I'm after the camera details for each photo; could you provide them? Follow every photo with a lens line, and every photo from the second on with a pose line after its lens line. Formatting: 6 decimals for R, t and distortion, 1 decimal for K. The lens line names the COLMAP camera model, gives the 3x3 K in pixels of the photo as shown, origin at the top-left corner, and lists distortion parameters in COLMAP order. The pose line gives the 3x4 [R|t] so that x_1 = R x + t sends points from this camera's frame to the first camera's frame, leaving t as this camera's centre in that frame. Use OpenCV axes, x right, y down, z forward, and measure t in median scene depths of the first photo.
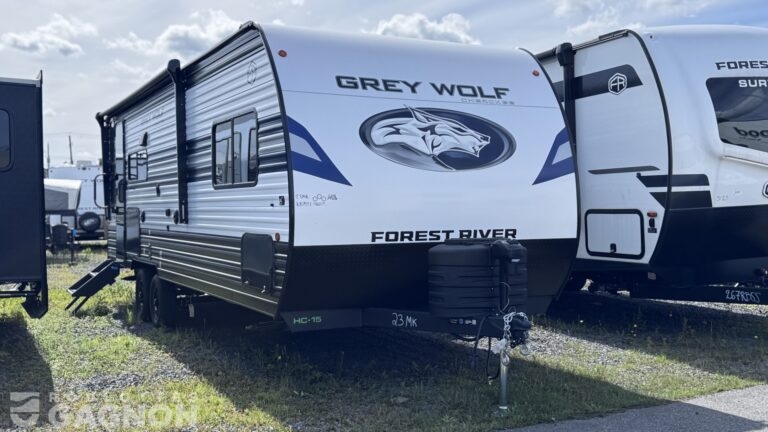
lens RADIAL K [[842.3, 0, 384.0], [0, 842.3, 216.0], [0, 0, 1]] dist [0.006029, 0.001107]
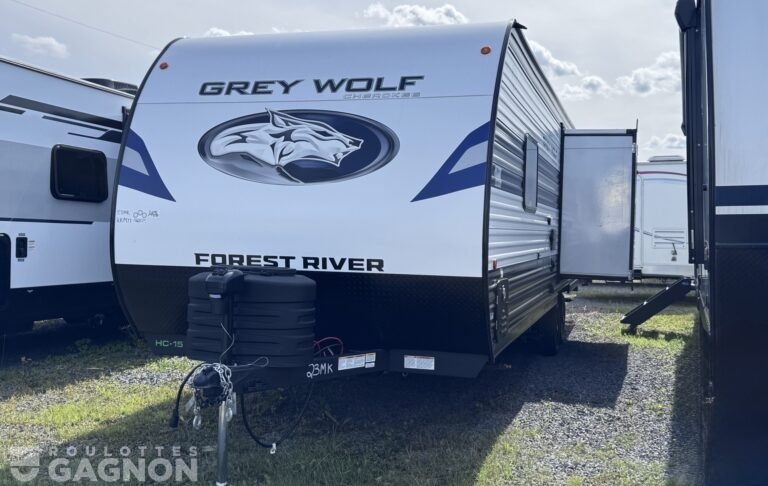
lens RADIAL K [[814.7, 0, 384.0], [0, 814.7, 243.0], [0, 0, 1]] dist [-0.000711, -0.003158]
pose [[0.726210, 0.031196, -0.686765, 0.685771], [-0.035363, 0.999343, 0.008001, -0.005608], [0.686563, 0.018476, 0.726835, 0.480810]]
